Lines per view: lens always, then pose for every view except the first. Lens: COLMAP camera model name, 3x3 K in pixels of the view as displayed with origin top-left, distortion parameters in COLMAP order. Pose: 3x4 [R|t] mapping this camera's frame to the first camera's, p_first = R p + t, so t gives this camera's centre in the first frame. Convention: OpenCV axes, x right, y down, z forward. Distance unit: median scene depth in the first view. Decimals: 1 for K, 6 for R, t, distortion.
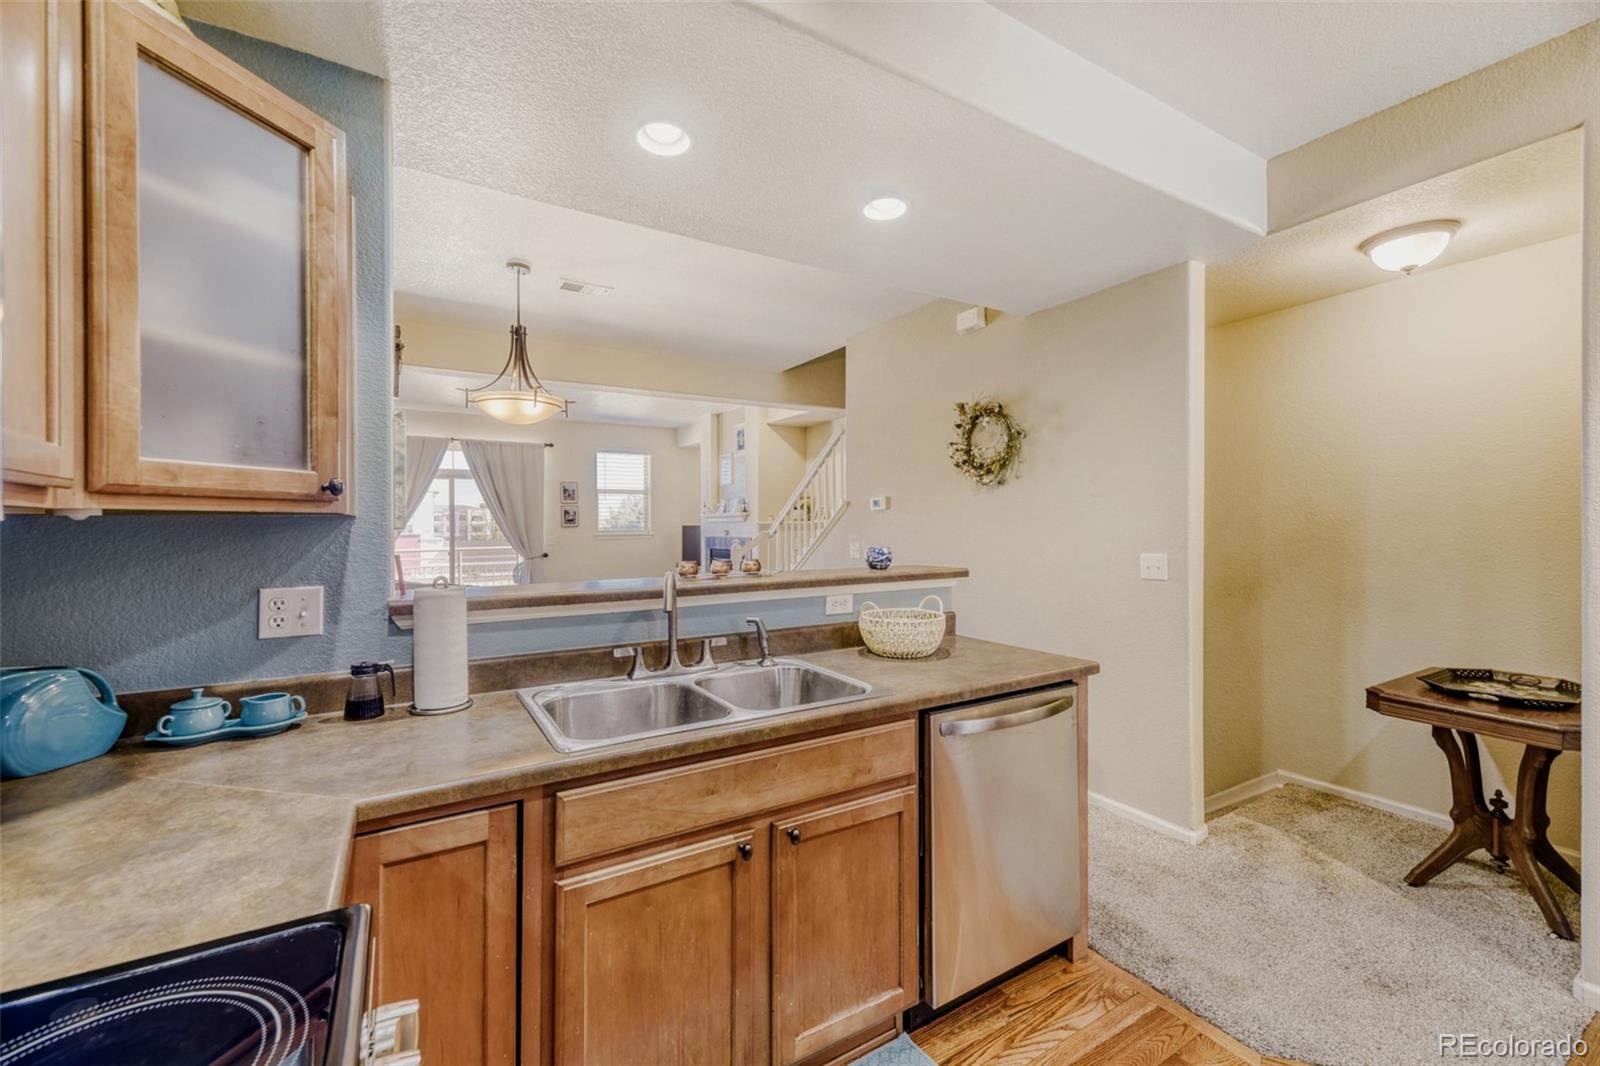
lens RADIAL K [[651.2, 0, 797.1], [0, 651.2, 526.6], [0, 0, 1]] dist [0.014634, -0.005462]
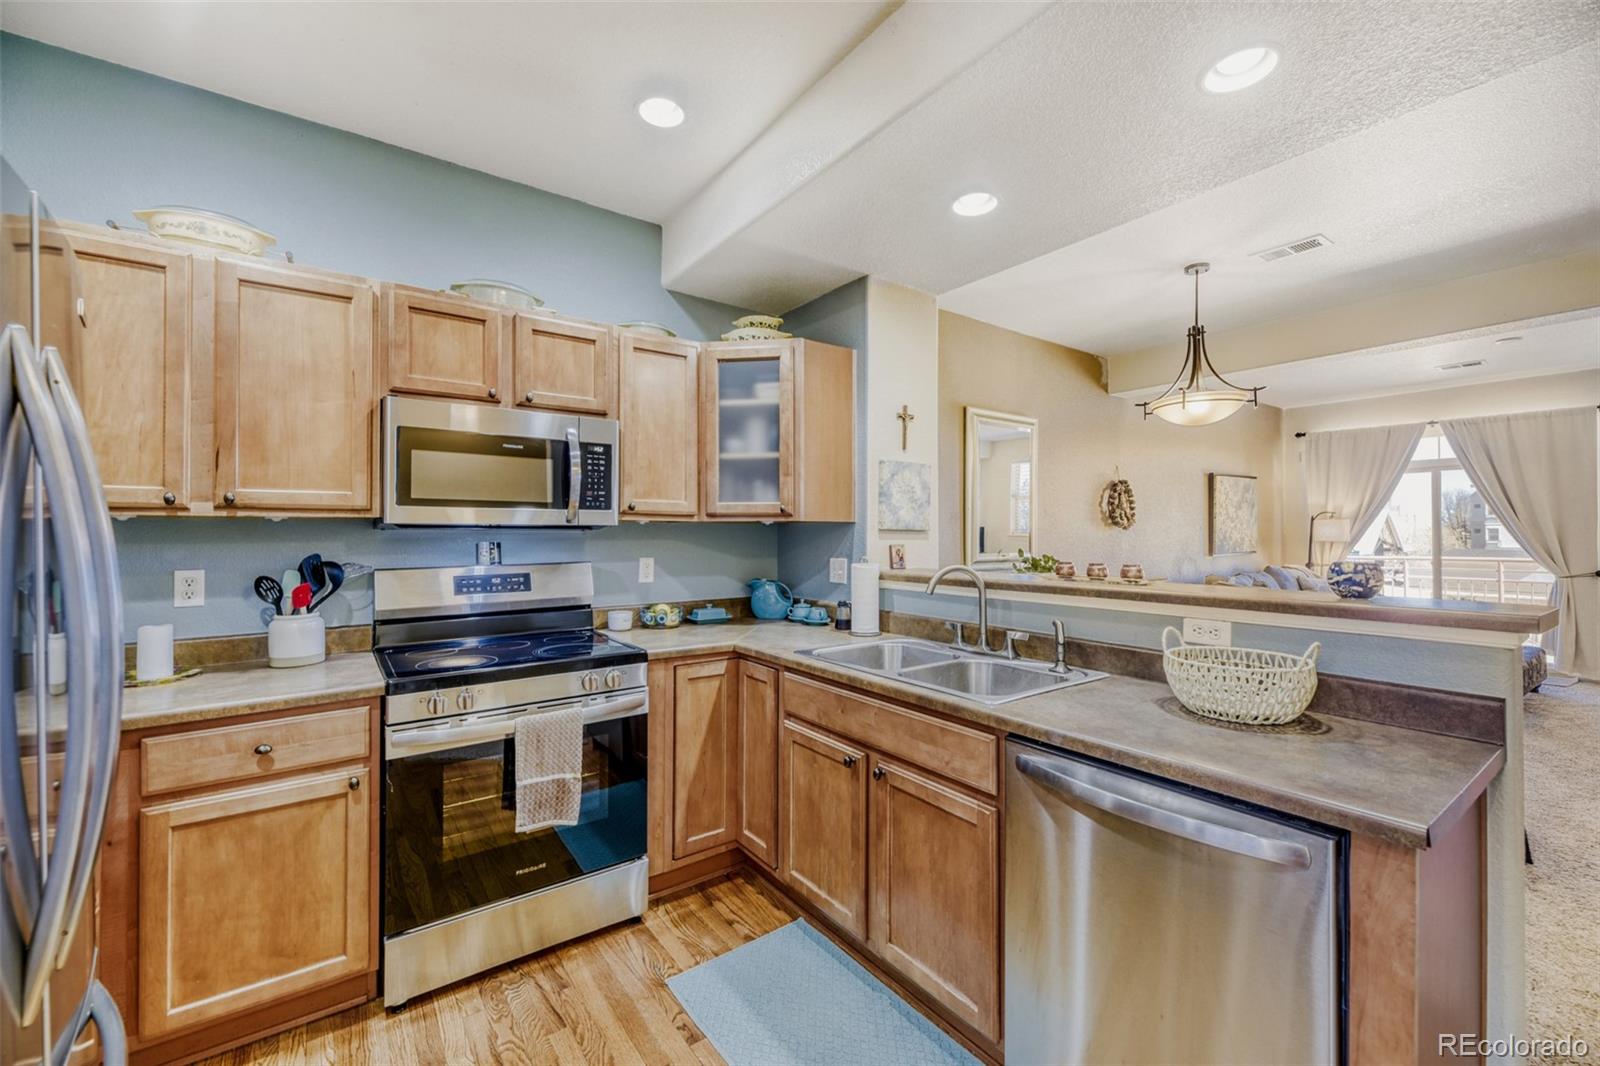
lens RADIAL K [[651.2, 0, 794.2], [0, 651.2, 528.1], [0, 0, 1]] dist [0.014634, -0.005462]
pose [[0.078048, 0.000641, -0.996949, 0.236038], [-0.003187, 0.999995, 0.000393, 0.000434], [0.996944, 0.003146, 0.078050, 0.141835]]
